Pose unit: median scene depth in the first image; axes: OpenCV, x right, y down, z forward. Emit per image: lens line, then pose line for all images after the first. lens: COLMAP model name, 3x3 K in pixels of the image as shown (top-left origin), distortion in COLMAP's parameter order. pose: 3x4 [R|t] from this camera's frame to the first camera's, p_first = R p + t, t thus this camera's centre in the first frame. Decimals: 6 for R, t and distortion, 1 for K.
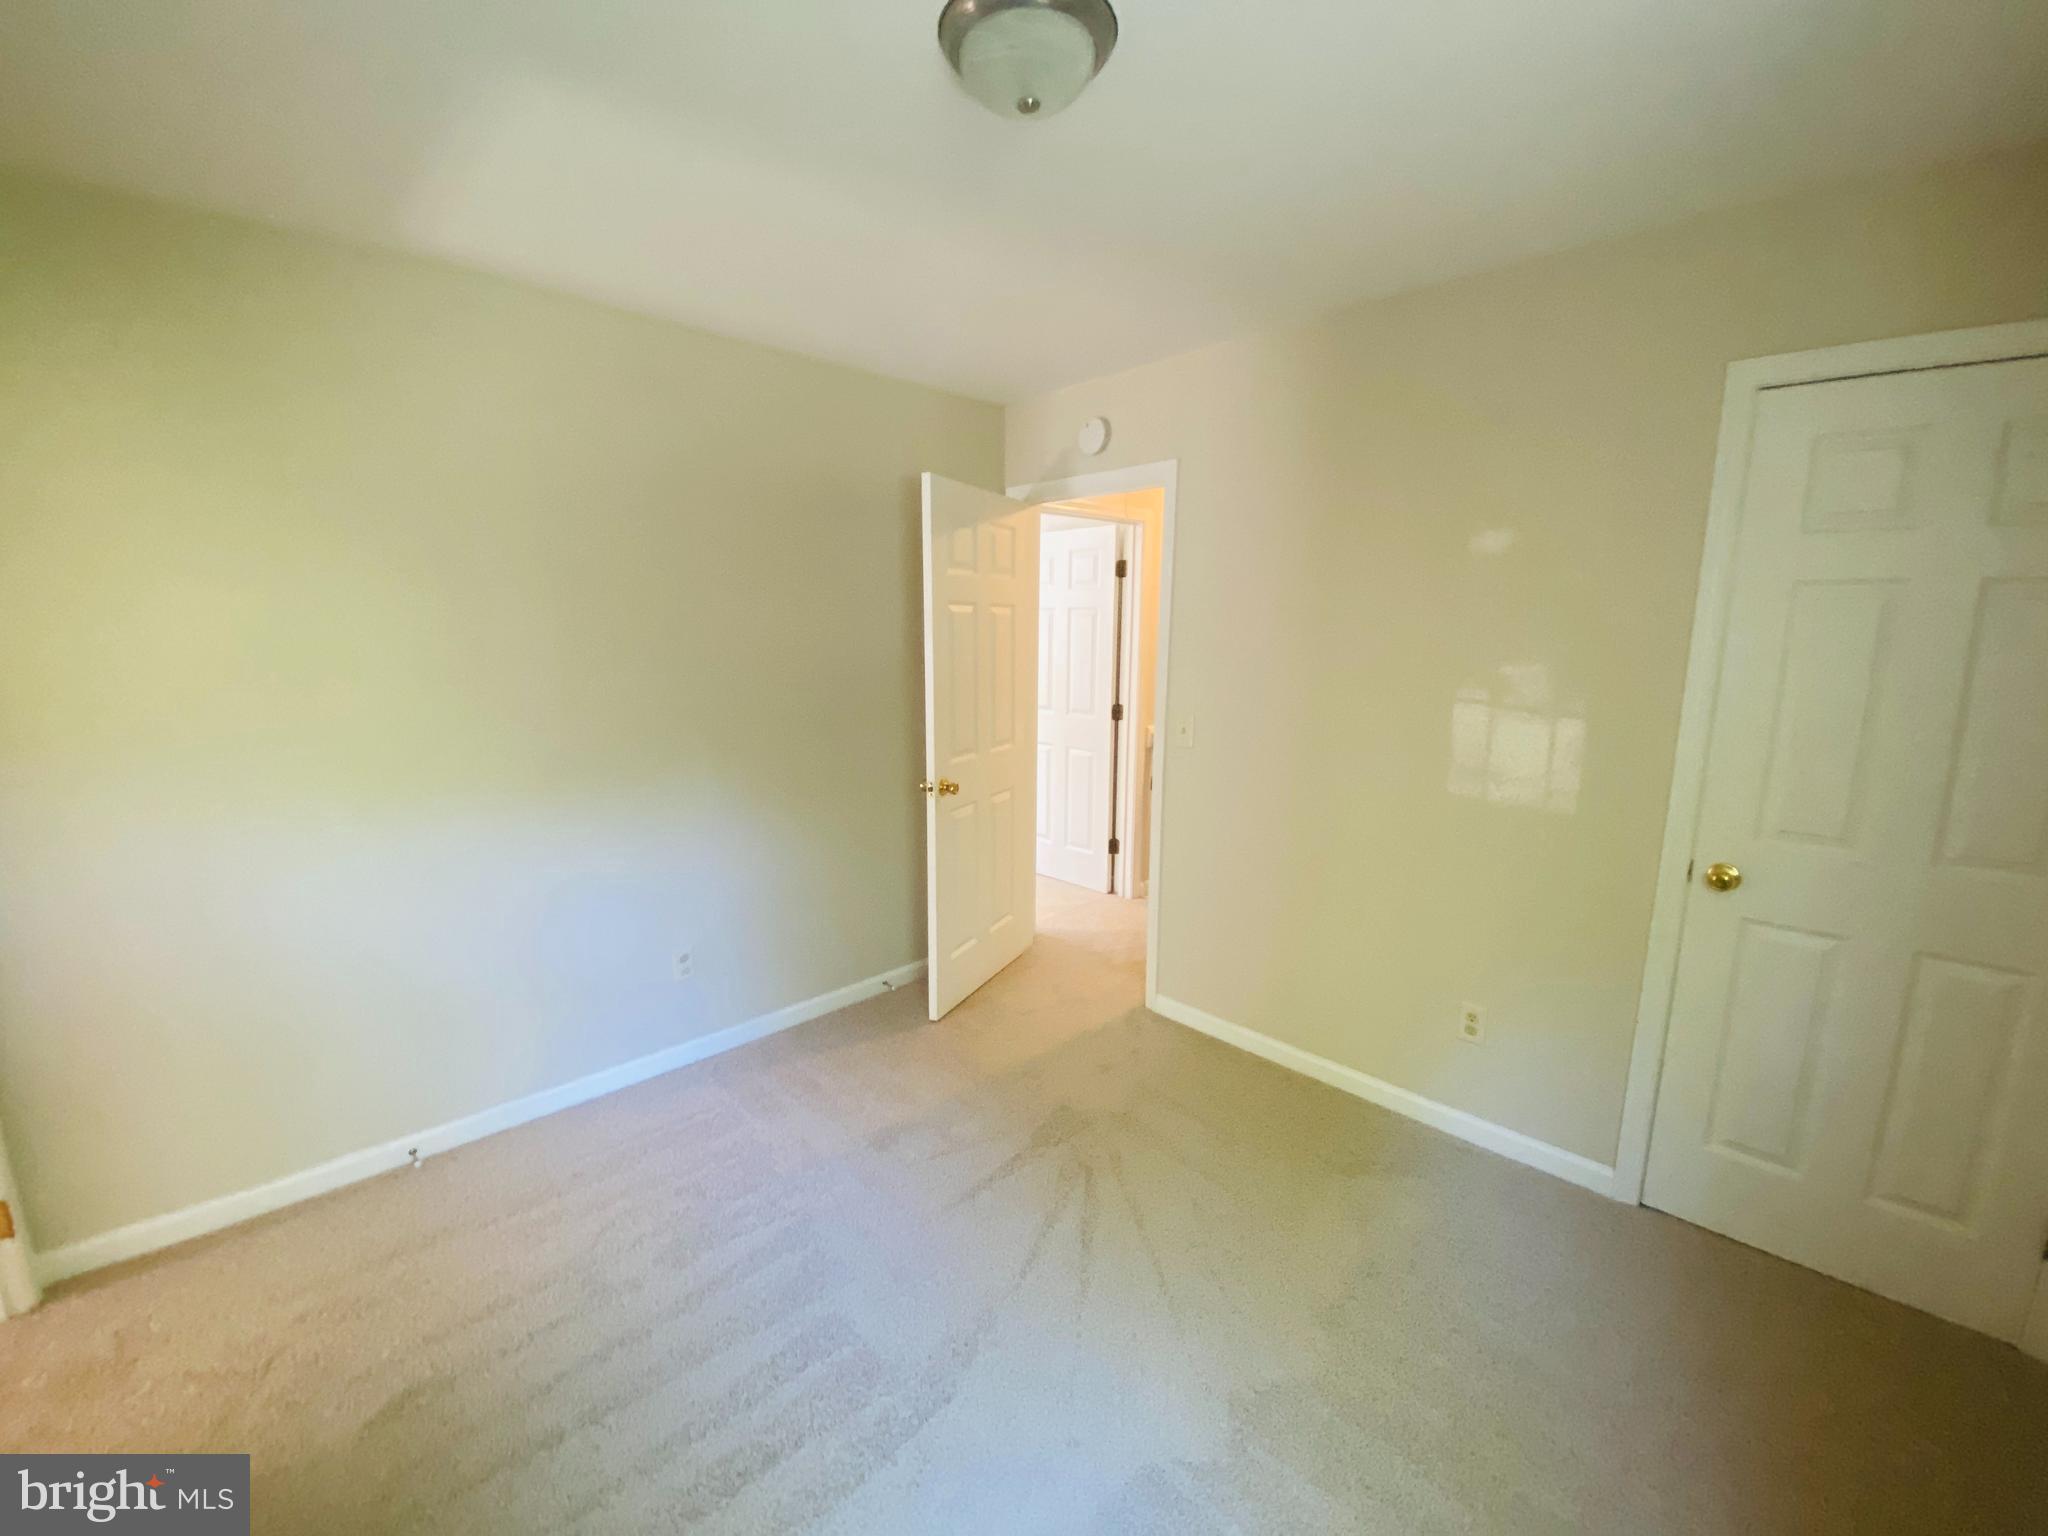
lens RADIAL K [[837.4, 0, 1020.0], [0, 837.4, 769.4], [0, 0, 1]] dist [0.049832, -0.036940]
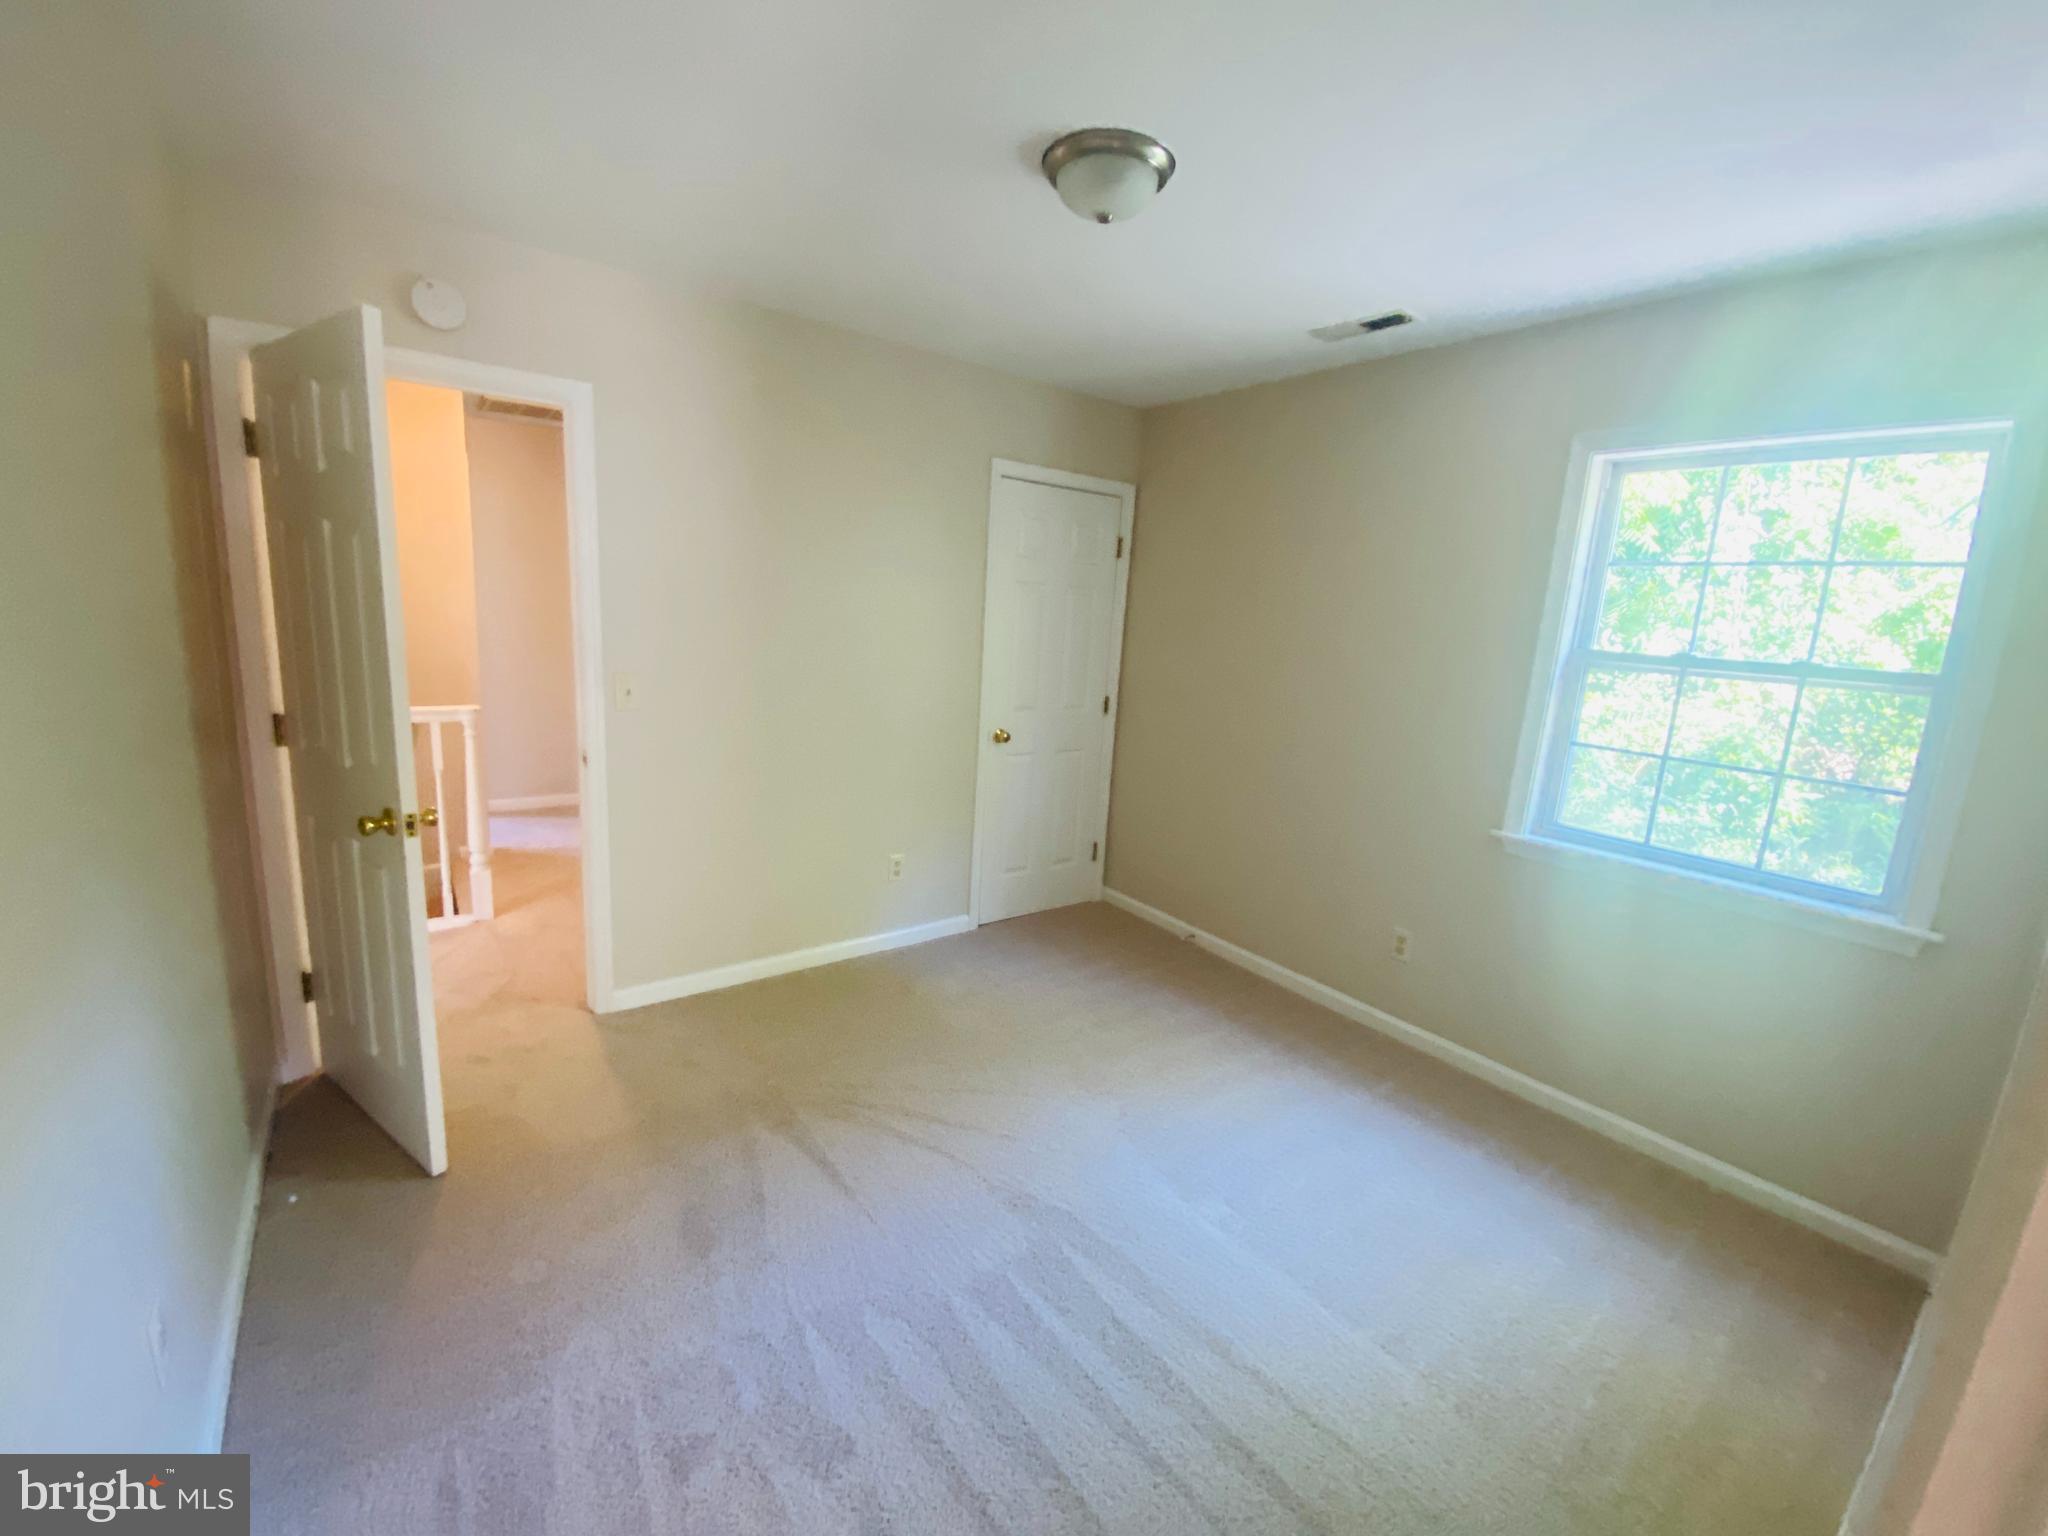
lens RADIAL K [[837.4, 0, 1020.0], [0, 837.4, 769.4], [0, 0, 1]] dist [0.049832, -0.036940]
pose [[0.123166, -0.180347, 0.975861, -0.881776], [0.111652, 0.979623, 0.166950, -0.092433], [-0.986085, 0.088394, 0.140792, 0.610036]]
